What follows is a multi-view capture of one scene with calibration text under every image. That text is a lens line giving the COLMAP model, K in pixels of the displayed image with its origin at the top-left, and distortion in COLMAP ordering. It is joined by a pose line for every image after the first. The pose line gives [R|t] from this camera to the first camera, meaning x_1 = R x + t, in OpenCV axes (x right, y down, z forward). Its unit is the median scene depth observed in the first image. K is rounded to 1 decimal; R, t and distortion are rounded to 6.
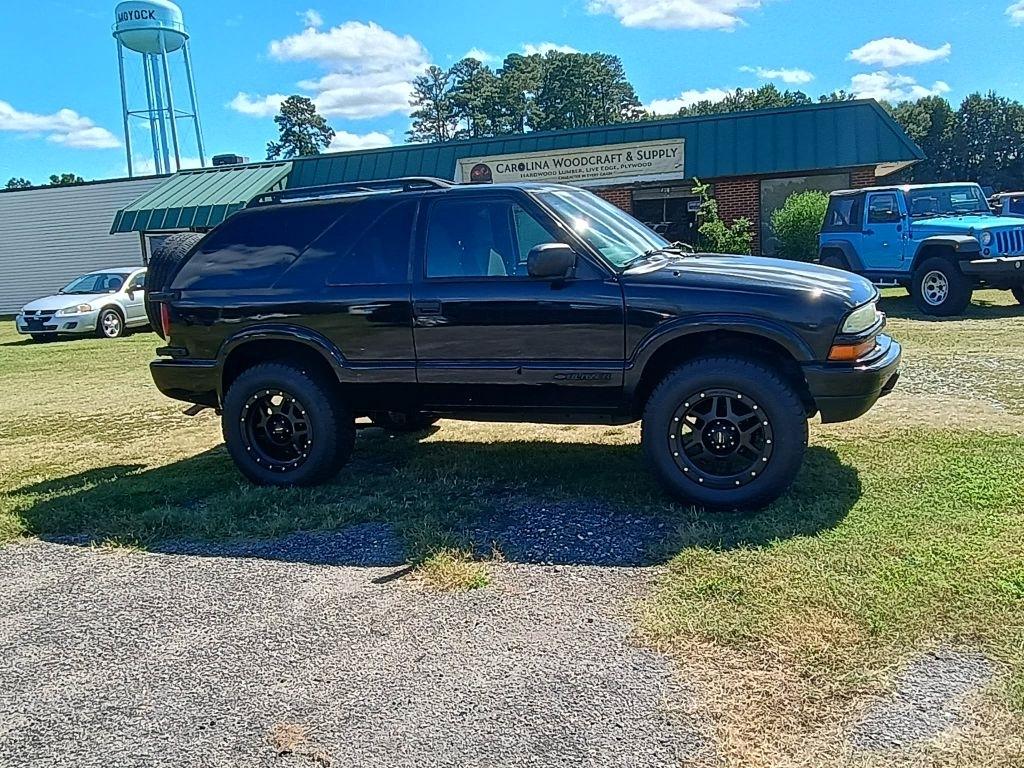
lens RADIAL K [[874.7, 0, 512.0], [0, 874.7, 384.0], [0, 0, 1]] dist [0.012698, -0.015873]
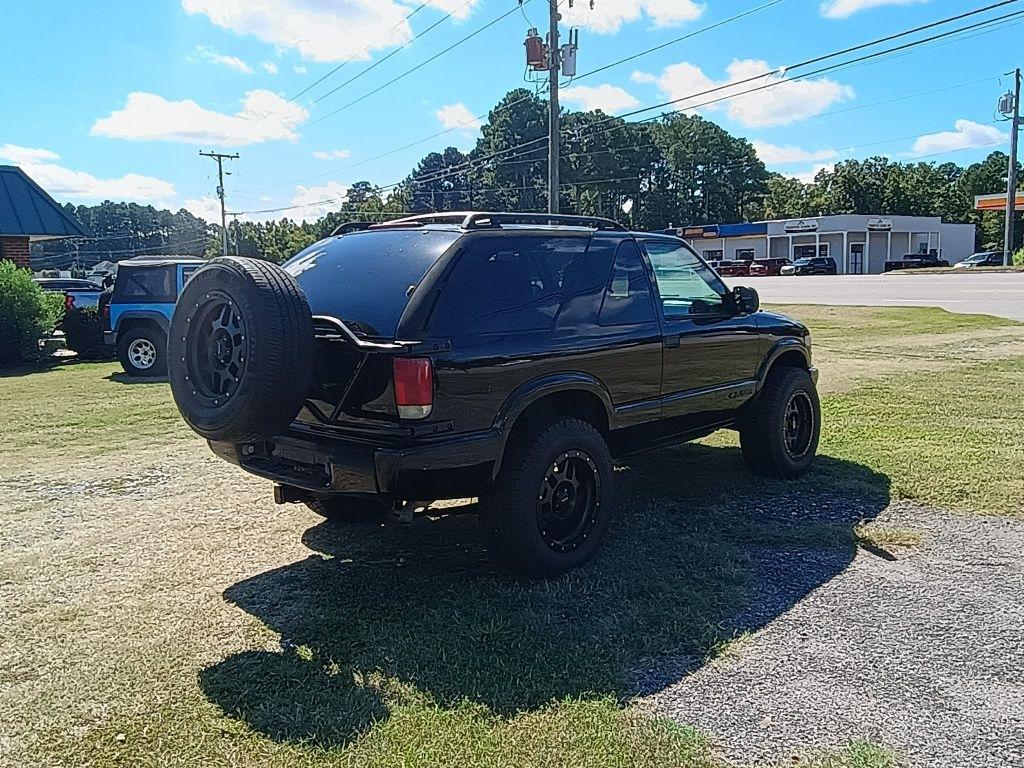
lens RADIAL K [[874.7, 0, 512.0], [0, 874.7, 384.0], [0, 0, 1]] dist [0.012698, -0.015873]
pose [[0.364365, -0.058811, 0.929397, -0.254621], [0.151474, 0.988456, 0.003164, -0.016206], [-0.918855, 0.139627, 0.369067, 0.177662]]
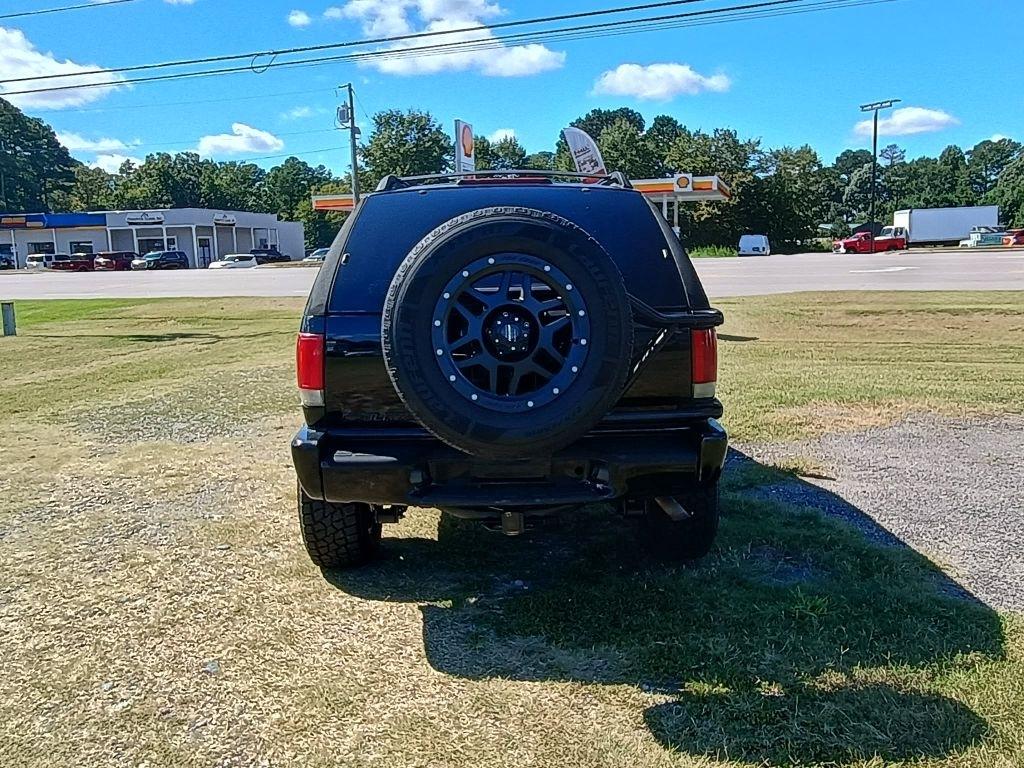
lens RADIAL K [[886.5, 0, 512.6], [0, 886.5, 378.9], [0, 0, 1]] dist [0.015939, -0.012407]
pose [[-0.376167, -0.054768, 0.924932, -0.232234], [0.199154, 0.970140, 0.138440, -0.043425], [-0.904896, 0.236280, -0.354027, 0.347145]]
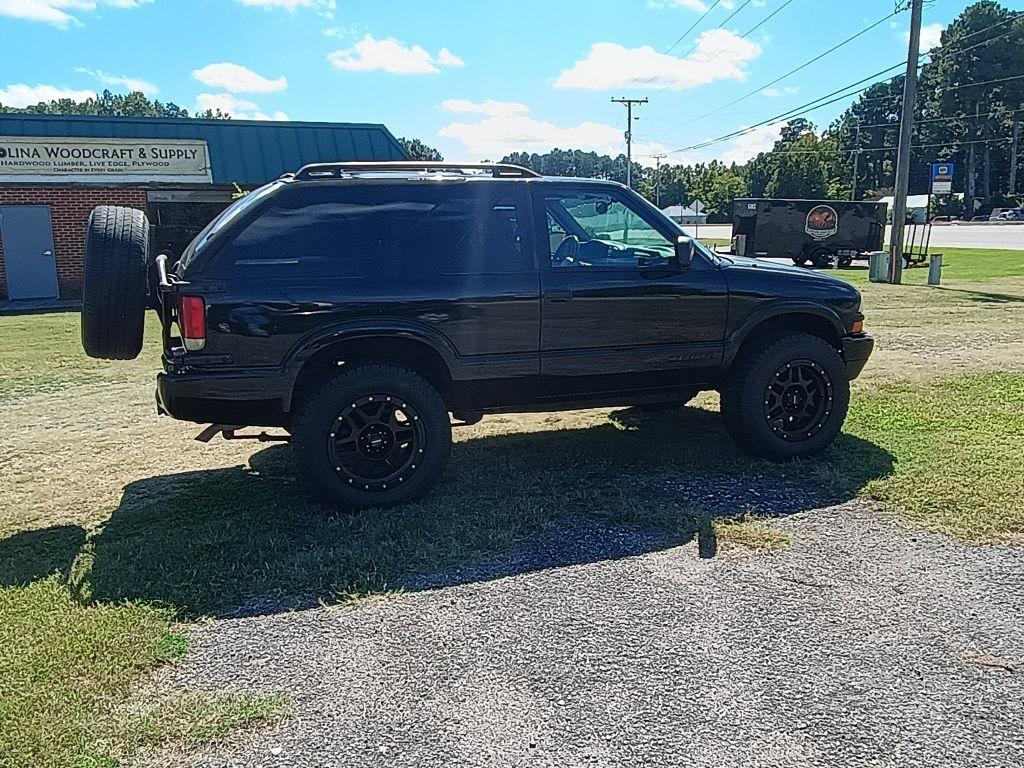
lens RADIAL K [[875.6, 0, 512.0], [0, 875.6, 384.0], [0, 0, 1]] dist [0.014262, -0.047338]
pose [[0.759929, -0.063608, 0.646886, -0.174123], [0.074858, 0.997143, 0.010110, -0.000706], [-0.645681, 0.040742, 0.762520, 0.062991]]
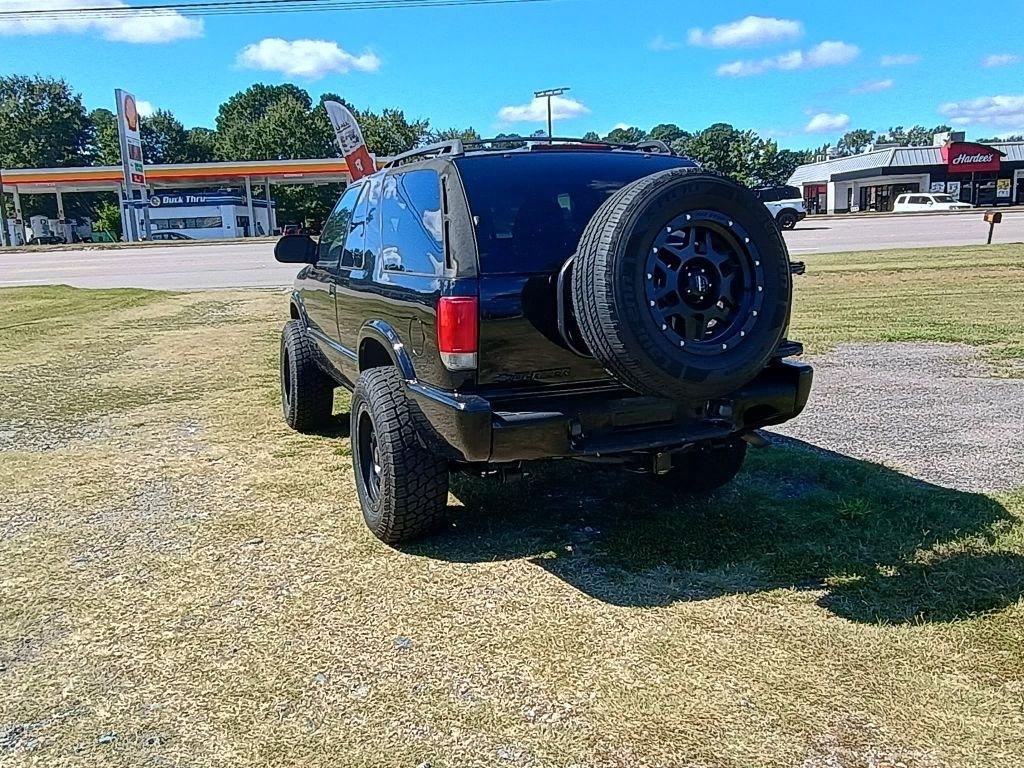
lens RADIAL K [[893.4, 0, 512.0], [0, 893.4, 384.0], [0, 0, 1]] dist [0.012817, -0.009246]
pose [[-0.686949, -0.034653, 0.725879, -0.194618], [0.201826, 0.950470, 0.236376, -0.057035], [-0.698117, 0.308879, -0.645930, 0.420389]]
